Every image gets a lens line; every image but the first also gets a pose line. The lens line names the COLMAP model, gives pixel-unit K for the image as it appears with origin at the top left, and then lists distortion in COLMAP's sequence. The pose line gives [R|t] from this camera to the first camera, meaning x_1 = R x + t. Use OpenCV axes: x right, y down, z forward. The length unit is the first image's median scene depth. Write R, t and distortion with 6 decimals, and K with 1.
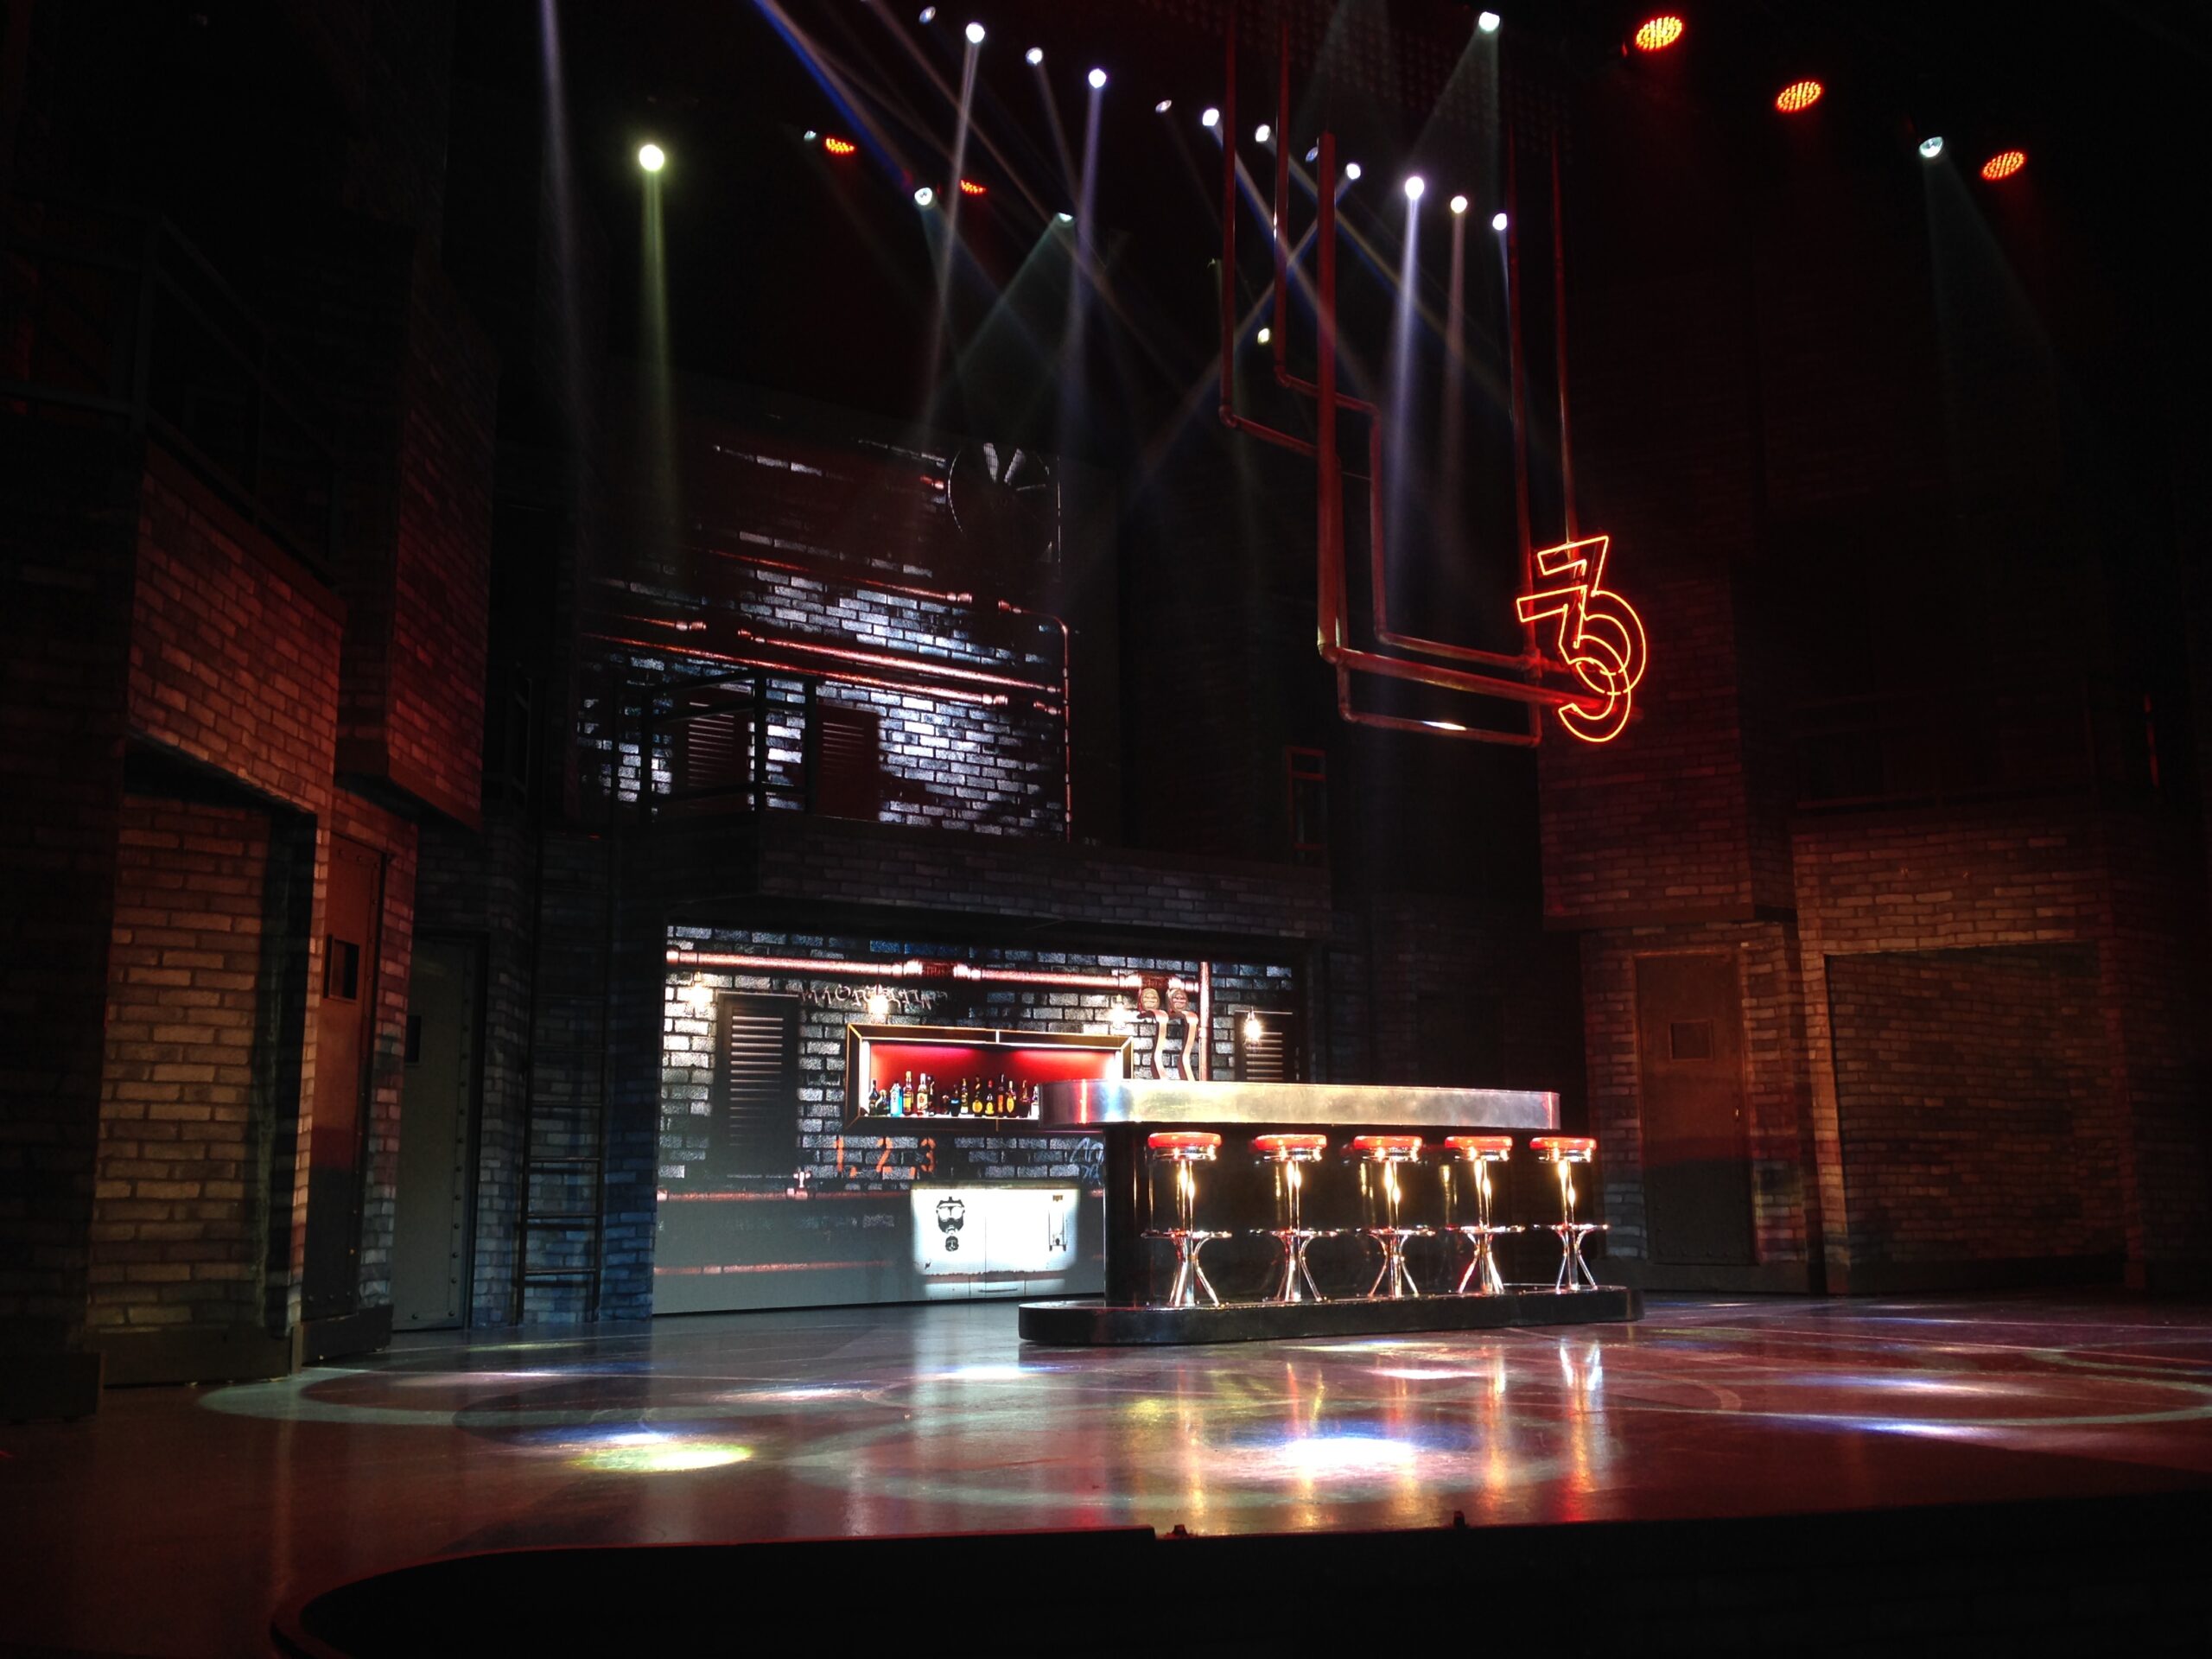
lens RADIAL K [[2095.0, 0, 1102.1], [0, 2095.0, 816.4], [0, 0, 1]] dist [-0.012414, 0.000000]
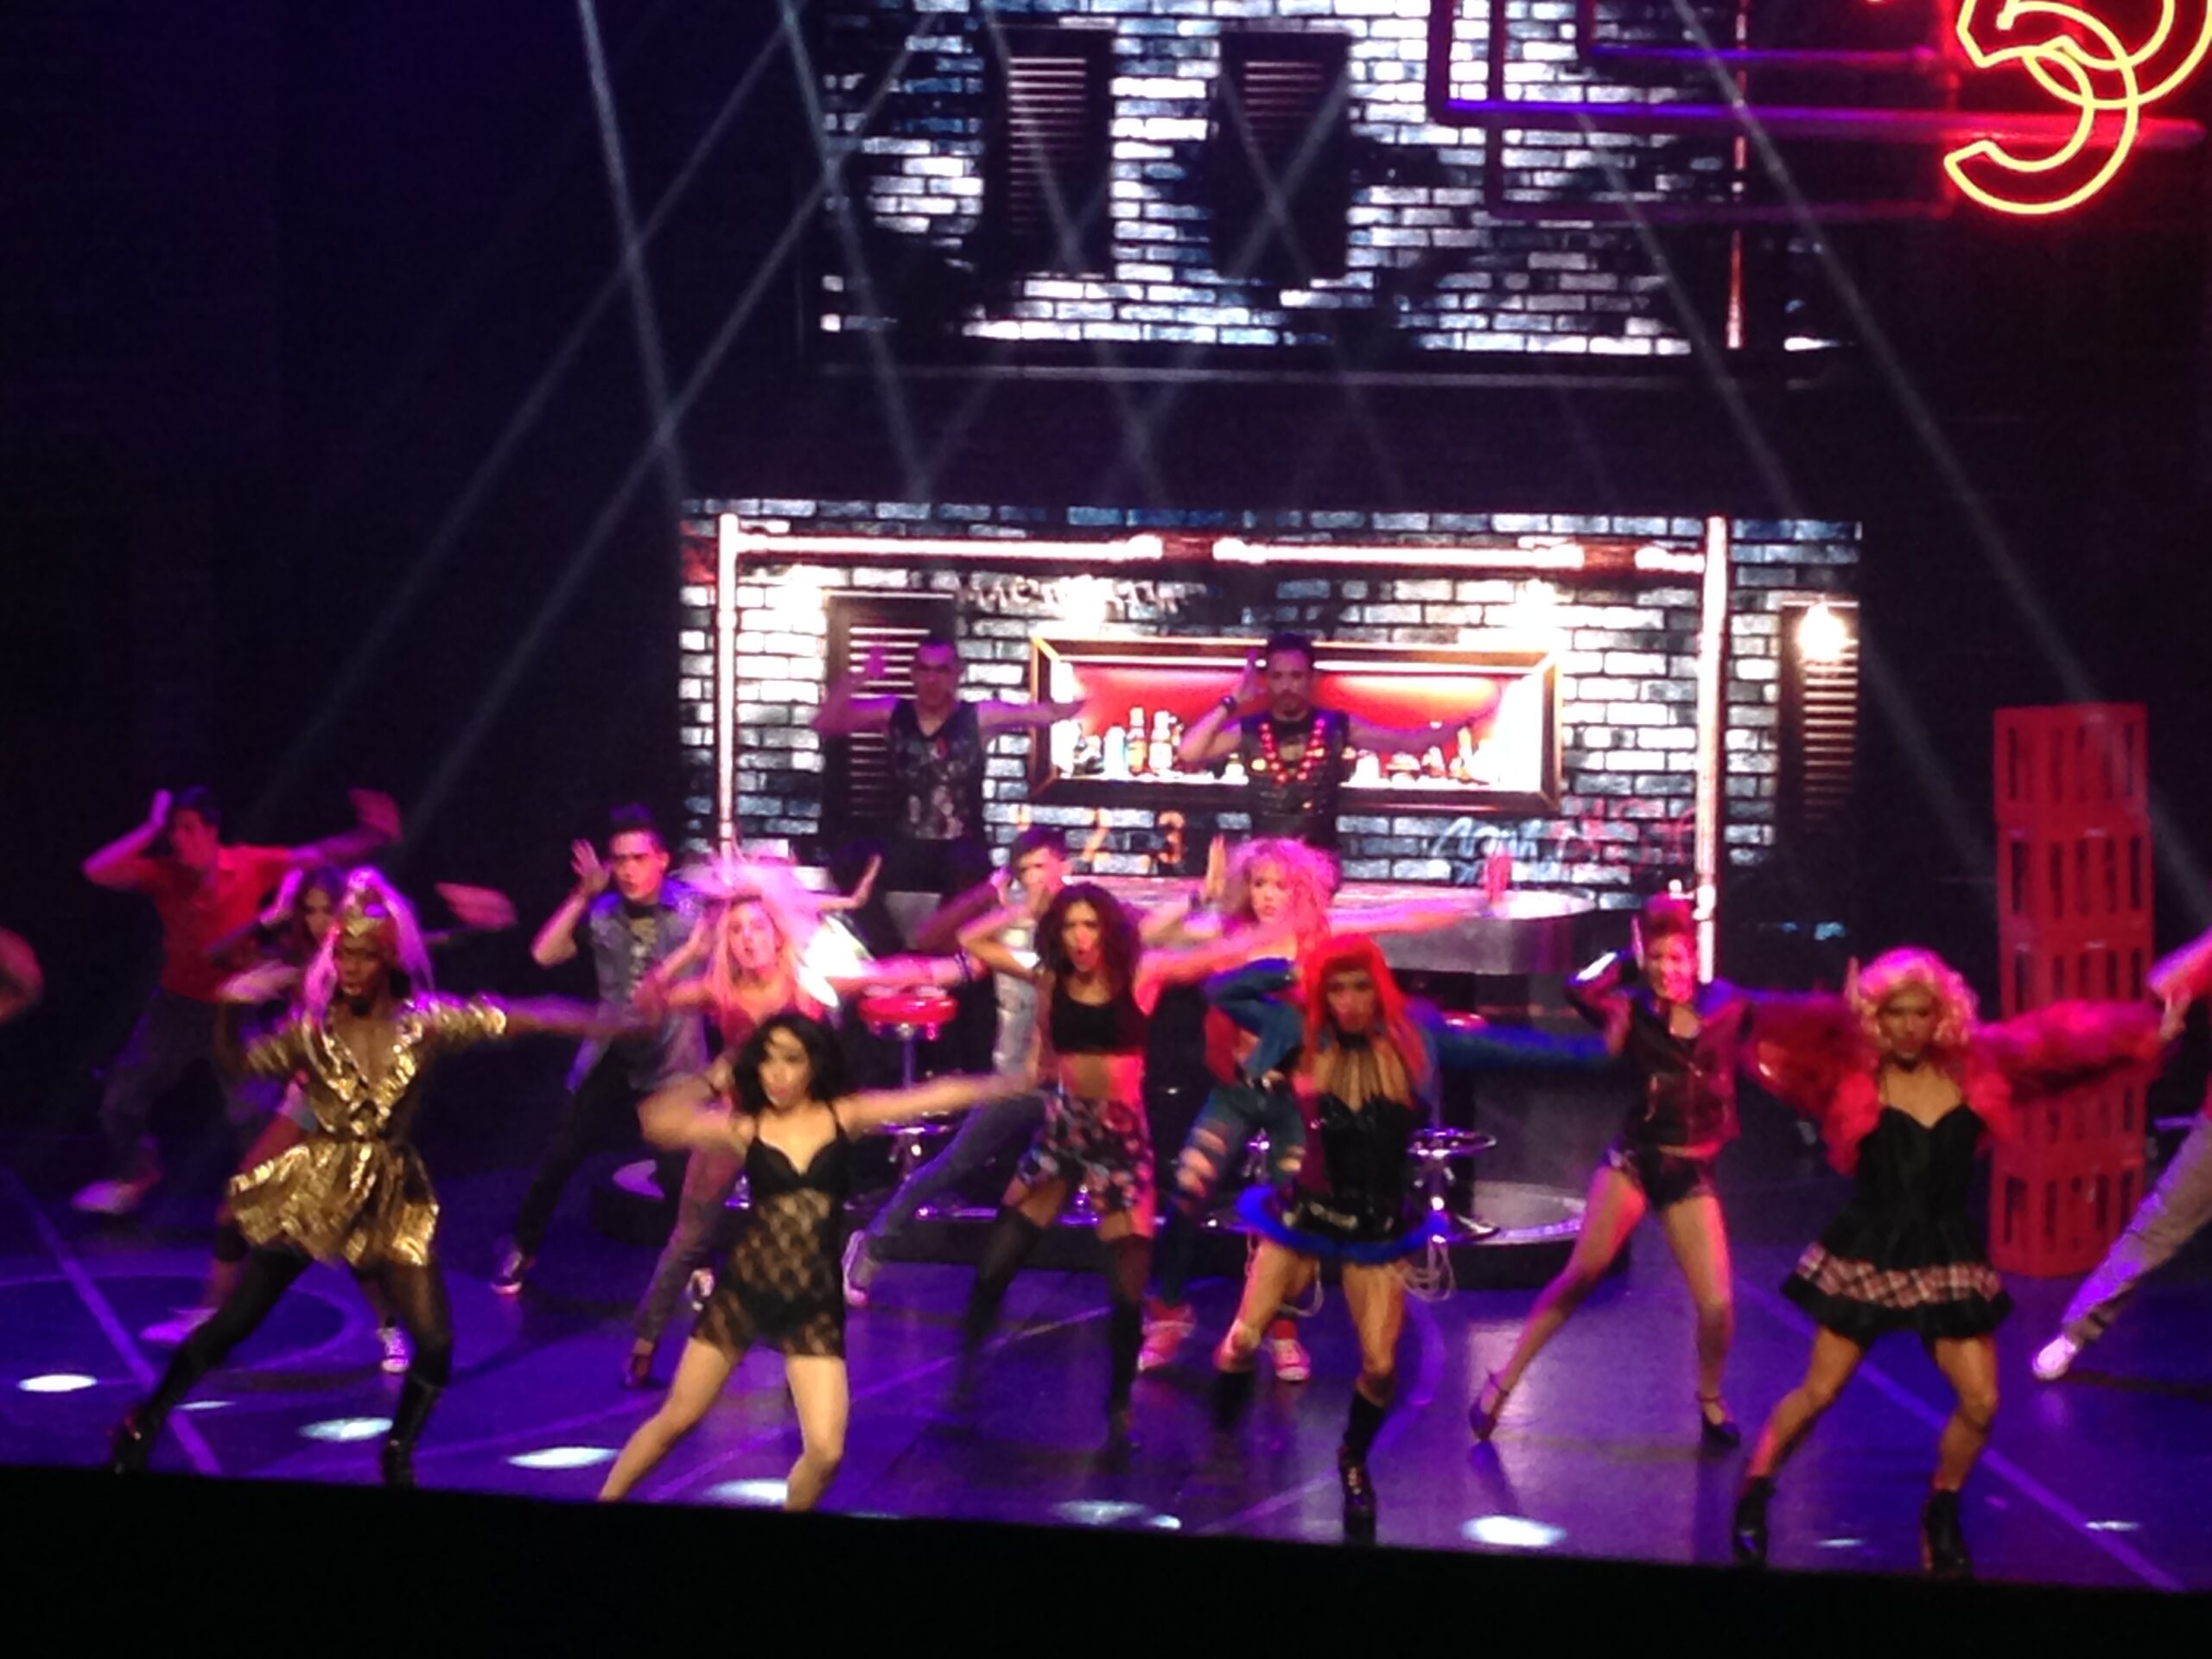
lens RADIAL K [[5469.4, 0, 1106.8], [0, 5469.4, 832.9], [0, 0, 1]] dist [0.134513, 0.000000]
pose [[0.679518, 0.114686, -0.724639, 1.094072], [0.127167, 0.954344, 0.270290, -0.289226], [0.722554, -0.275817, 0.633909, -0.076723]]
